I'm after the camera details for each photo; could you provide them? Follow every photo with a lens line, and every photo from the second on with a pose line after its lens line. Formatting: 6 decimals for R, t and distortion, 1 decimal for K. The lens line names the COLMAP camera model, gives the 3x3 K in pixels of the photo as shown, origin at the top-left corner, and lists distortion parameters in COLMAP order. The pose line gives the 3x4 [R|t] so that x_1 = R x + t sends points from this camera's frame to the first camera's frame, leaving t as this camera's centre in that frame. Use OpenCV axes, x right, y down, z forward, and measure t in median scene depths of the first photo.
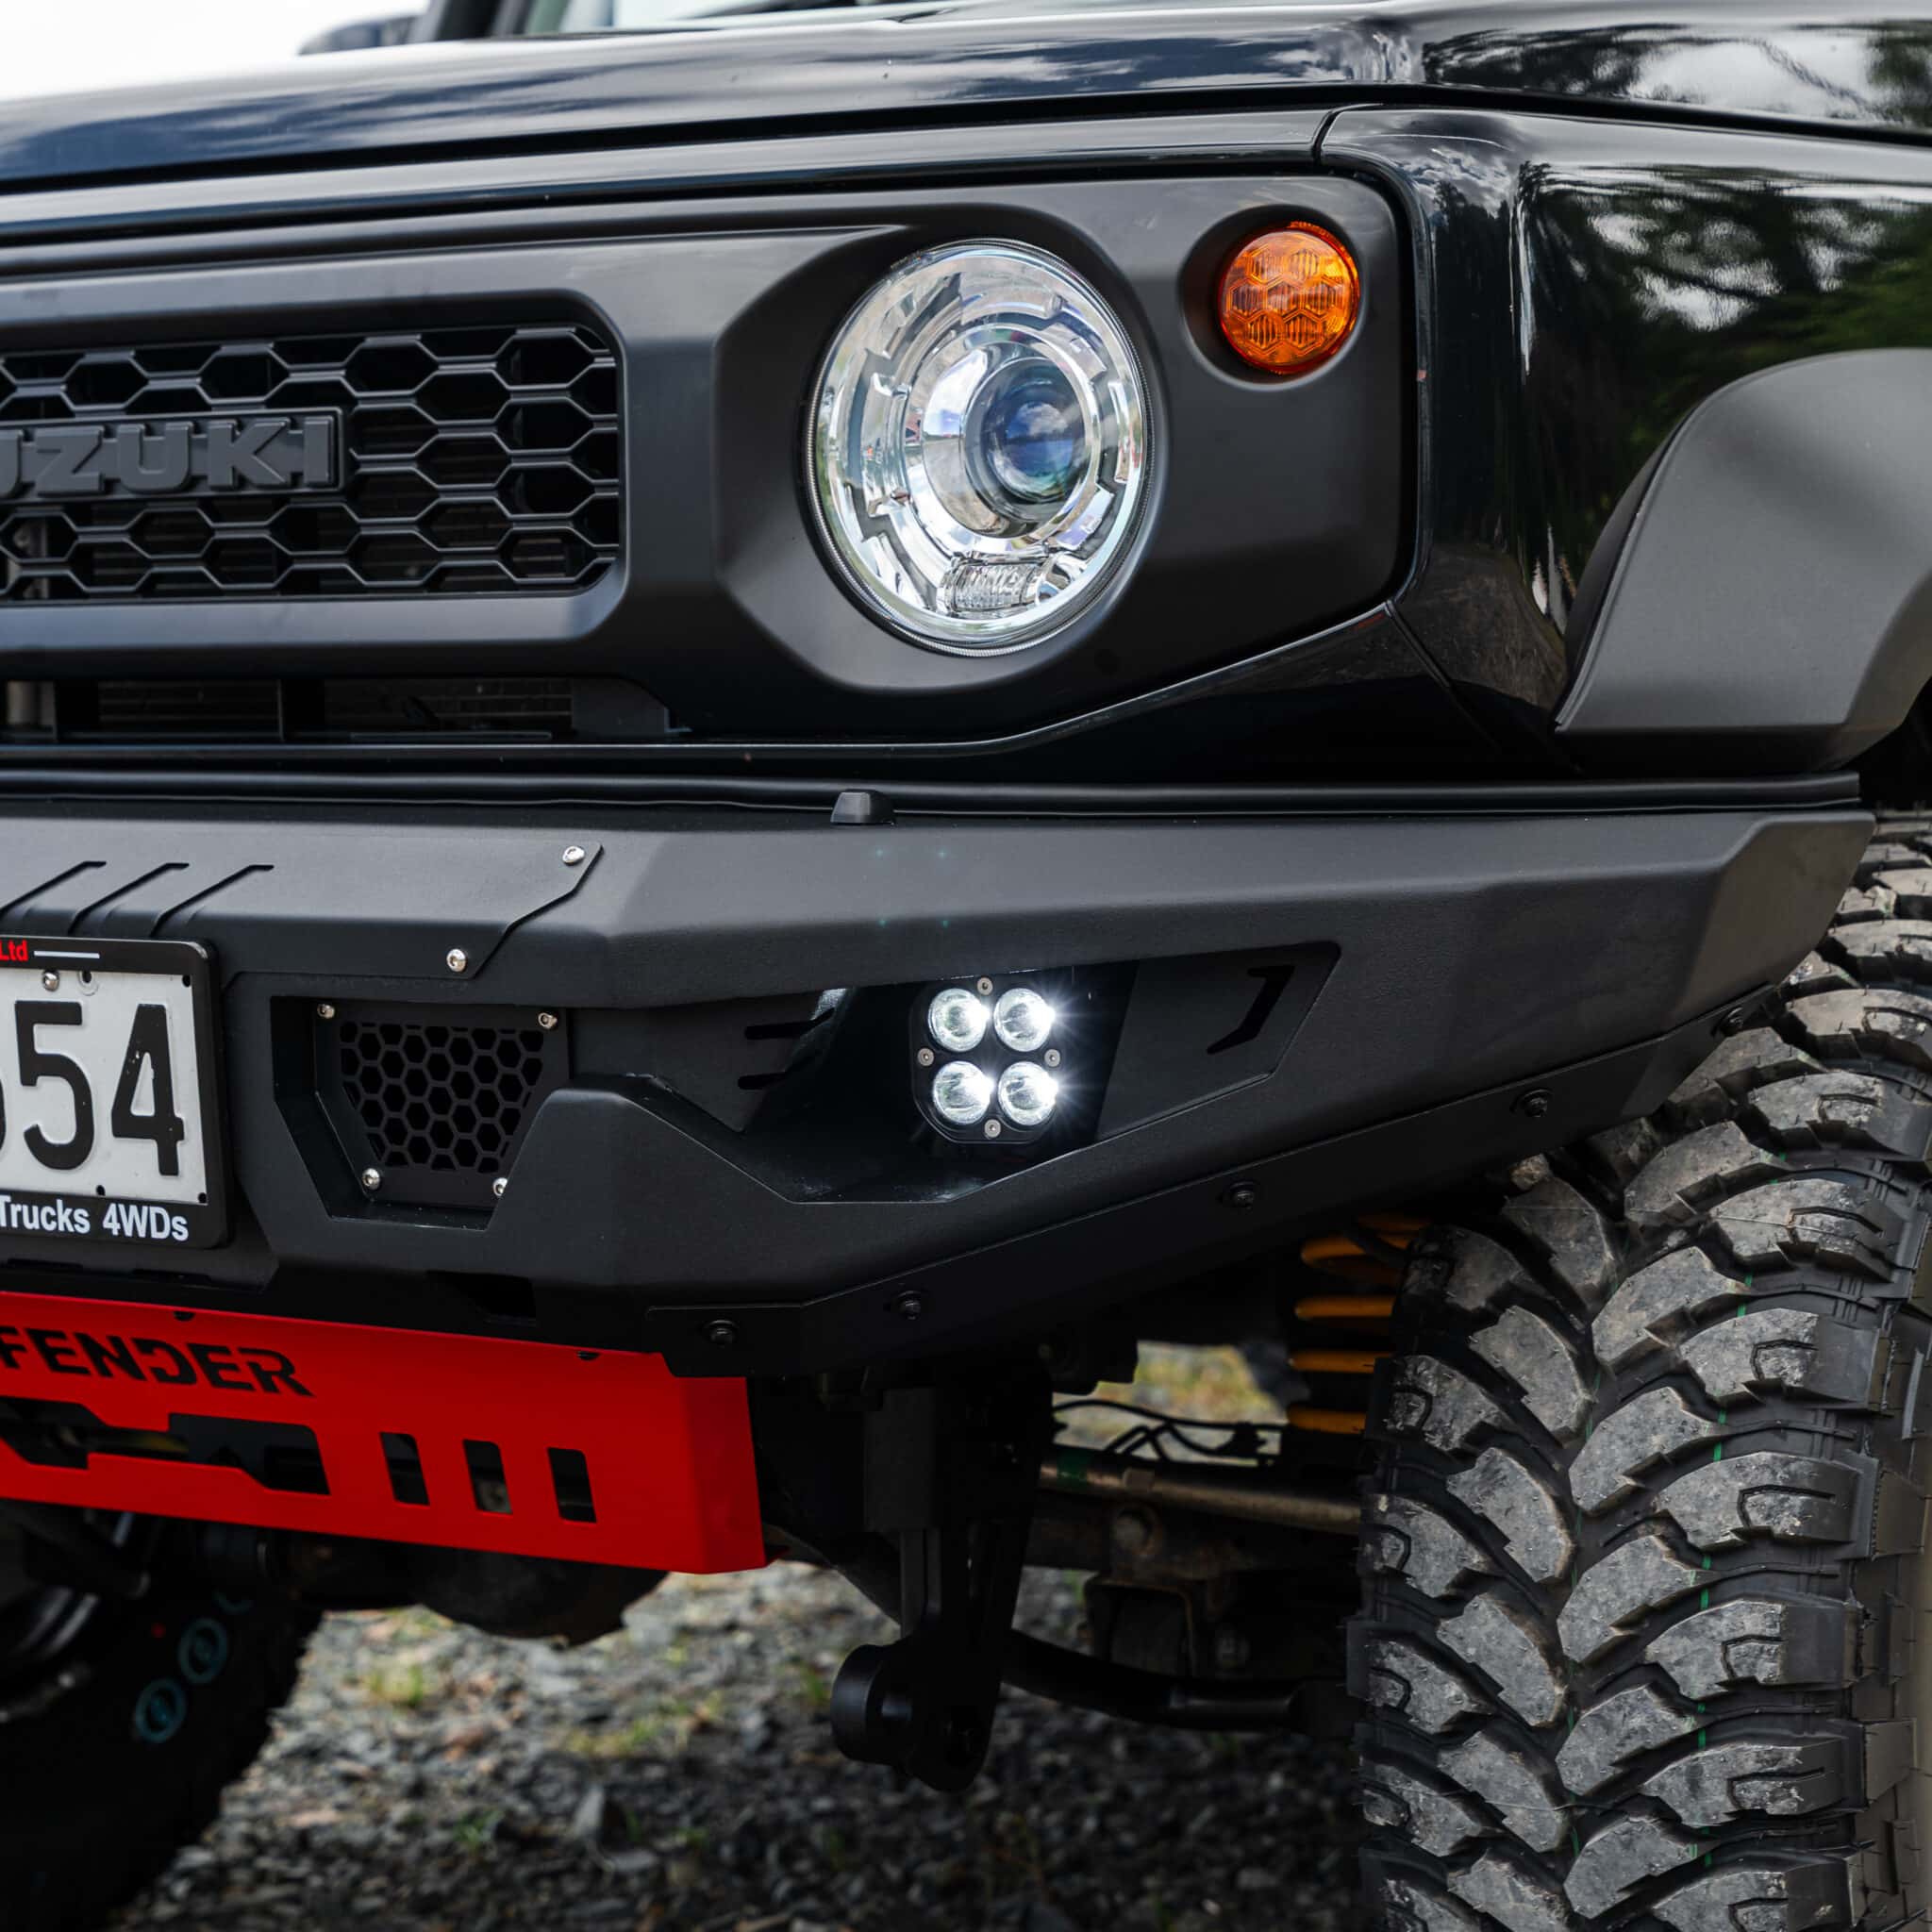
lens RADIAL K [[4927.9, 0, 999.1], [0, 4927.9, 990.5], [0, 0, 1]] dist [0.003952, 0.386115]
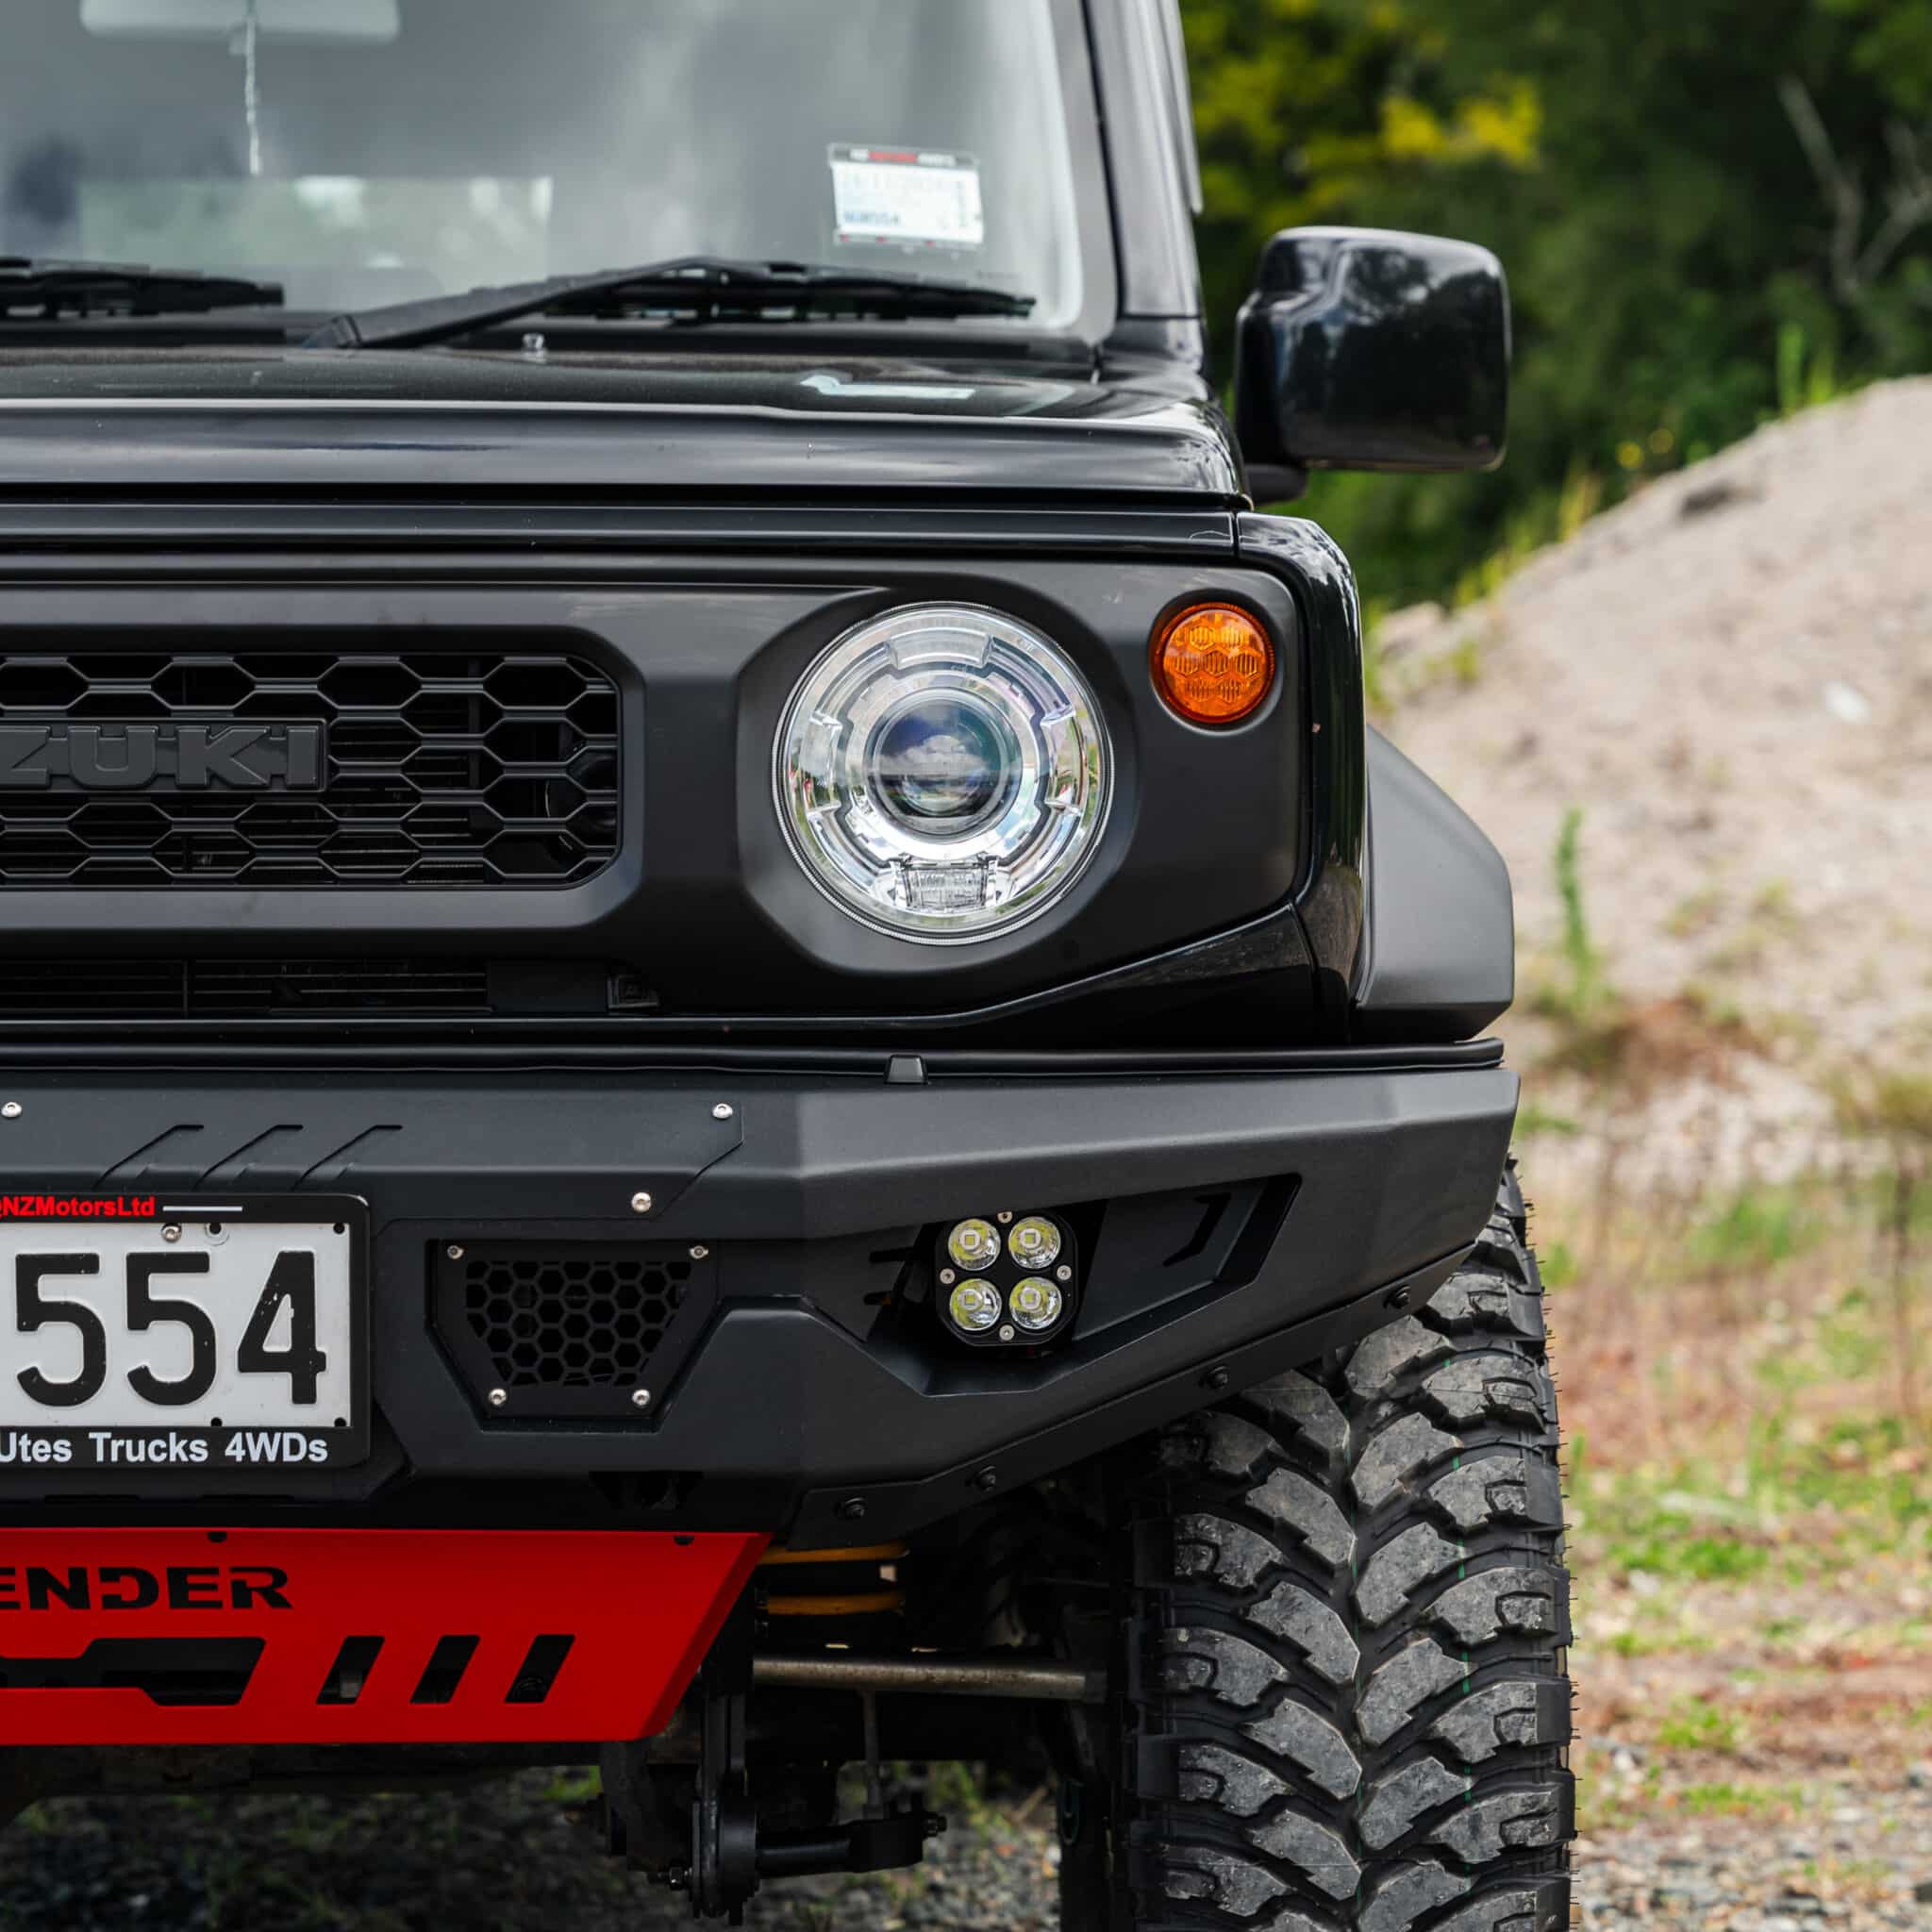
lens RADIAL K [[6063.9, 0, 956.7], [0, 6063.9, 1080.0], [0, 0, 1]] dist [0.020639, -0.372292]
pose [[0.824240, -0.006588, 0.566202, -0.823428], [0.029725, 0.999057, -0.031647, 0.012051], [-0.565459, 0.042915, 0.823659, -0.218479]]
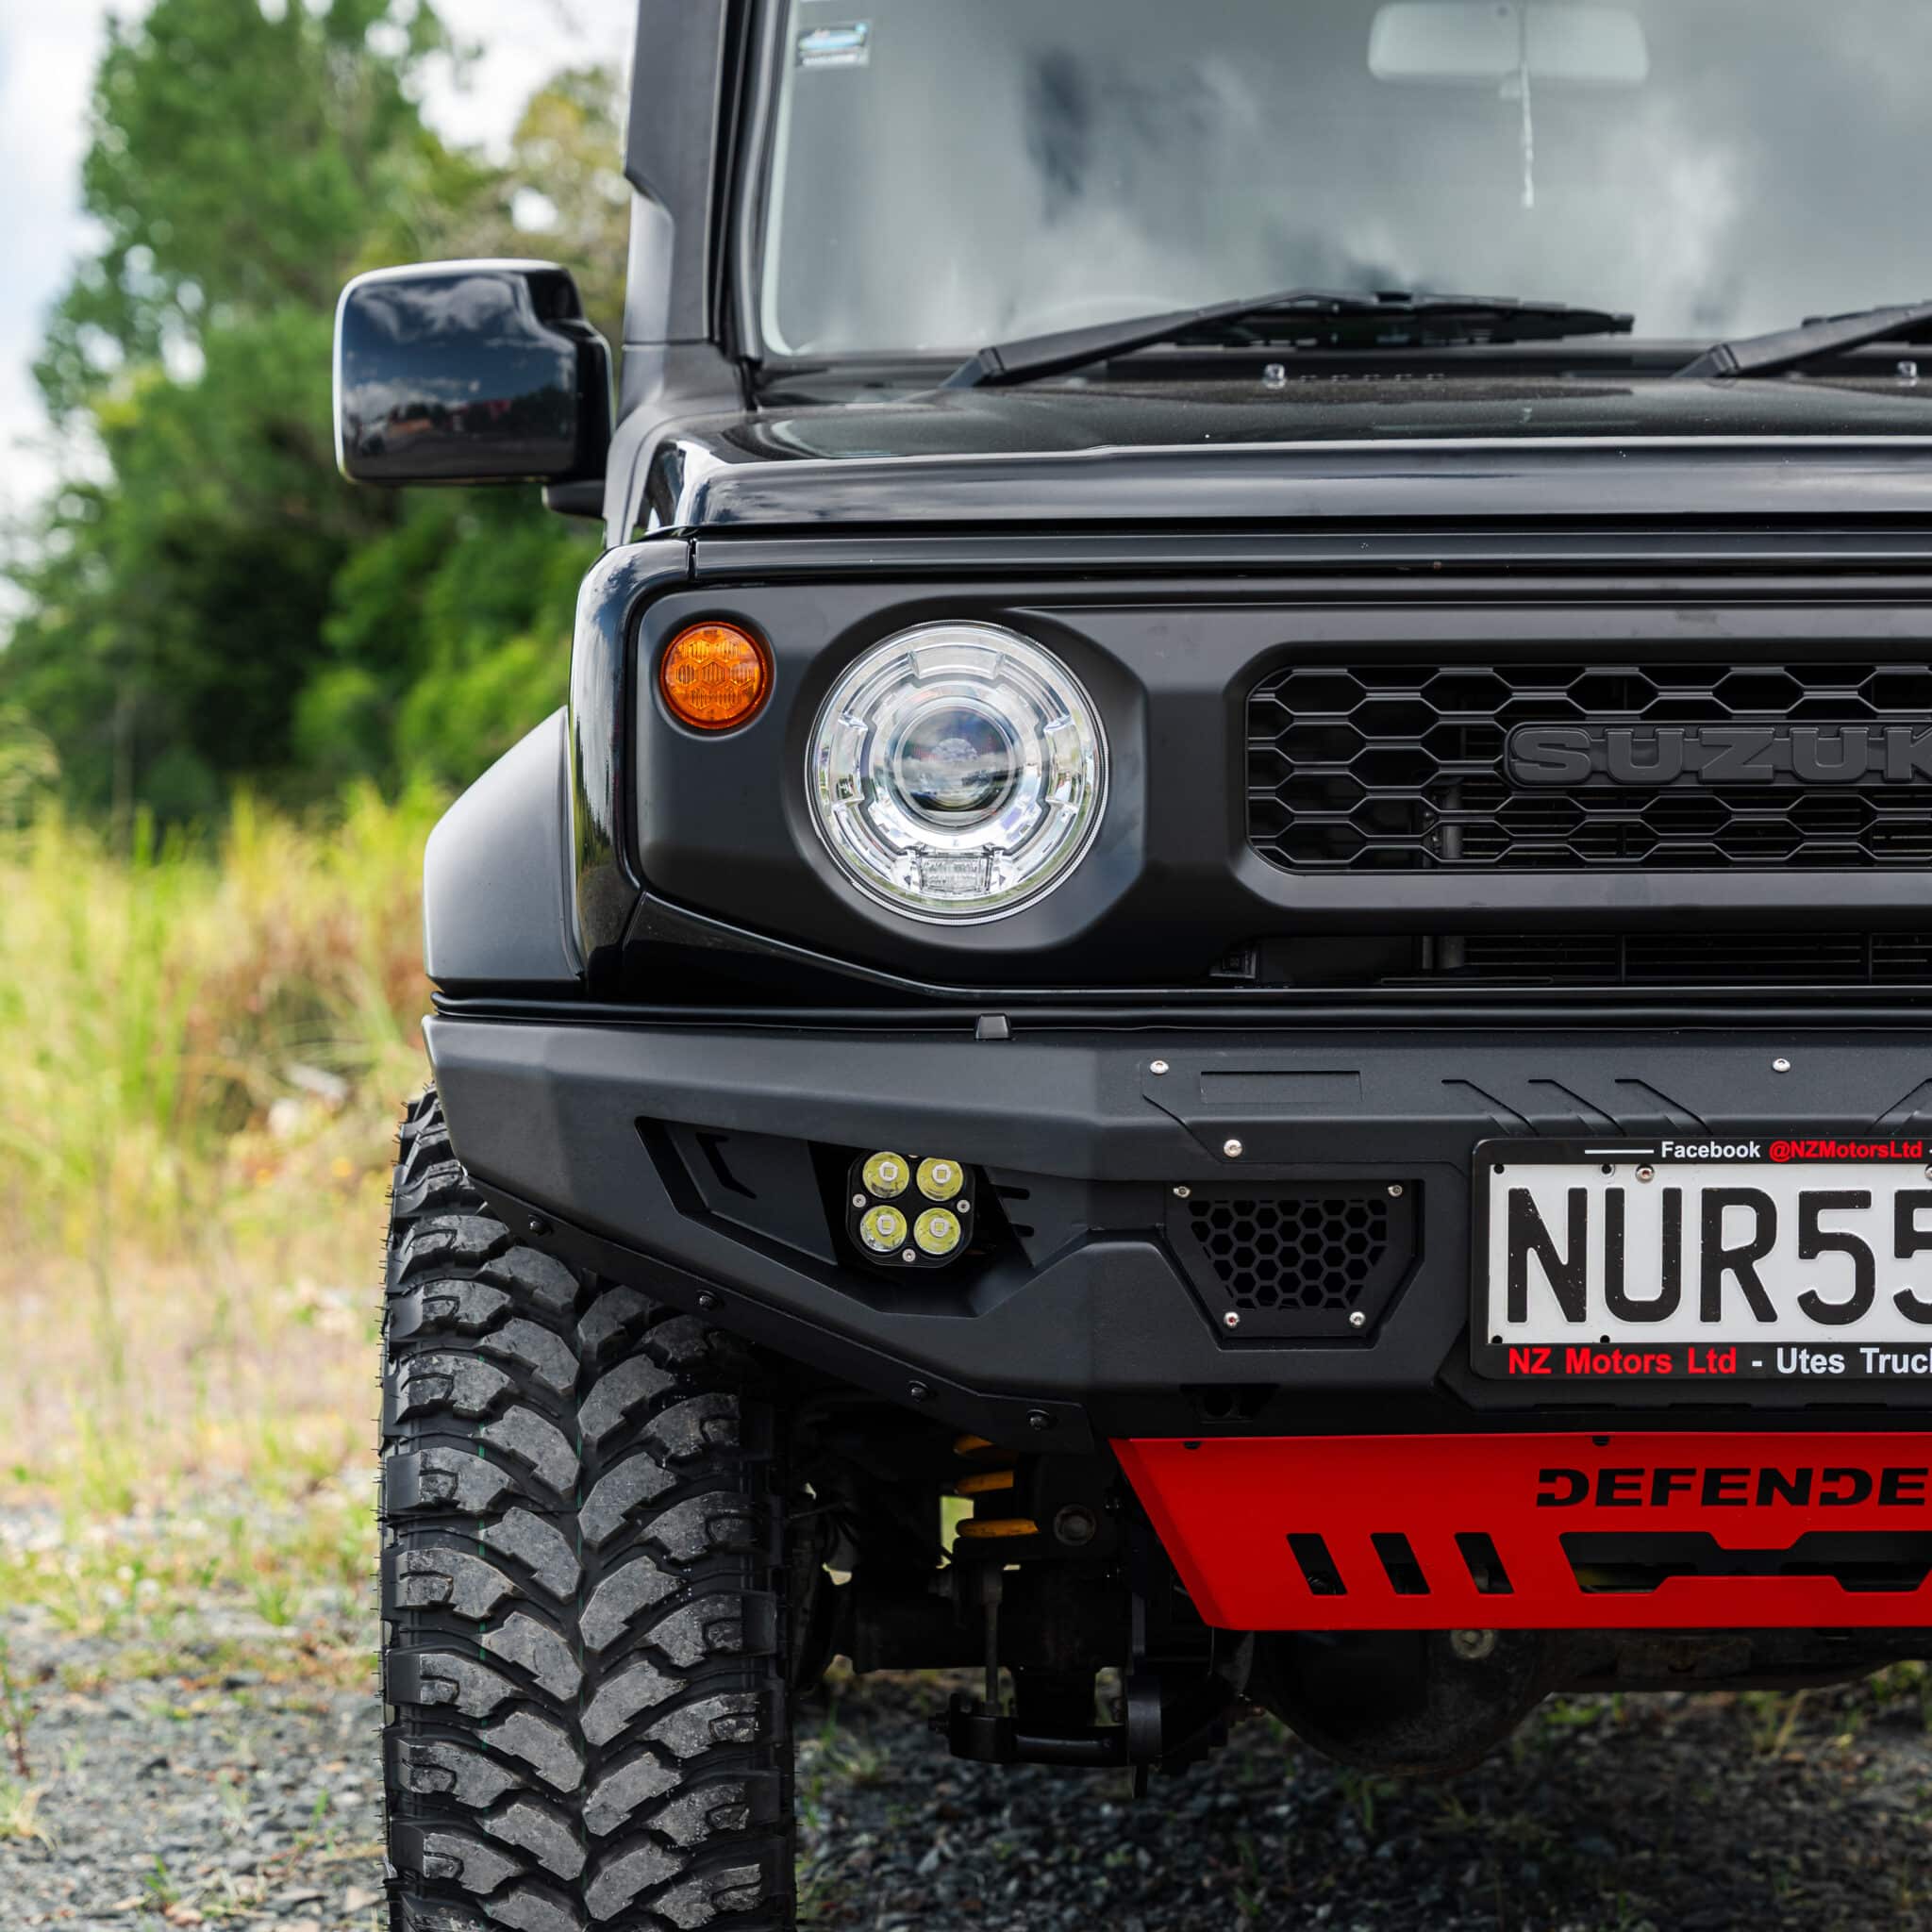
lens RADIAL K [[6304.6, 0, 966.0], [0, 6304.6, 966.0], [0, 0, 1]] dist [-0.024866, 1.212800]
pose [[0.833099, -0.000831, 0.553124, -1.302244], [0.030516, 0.998545, -0.044463, 0.009381], [-0.552282, 0.053921, 0.831912, -0.207172]]
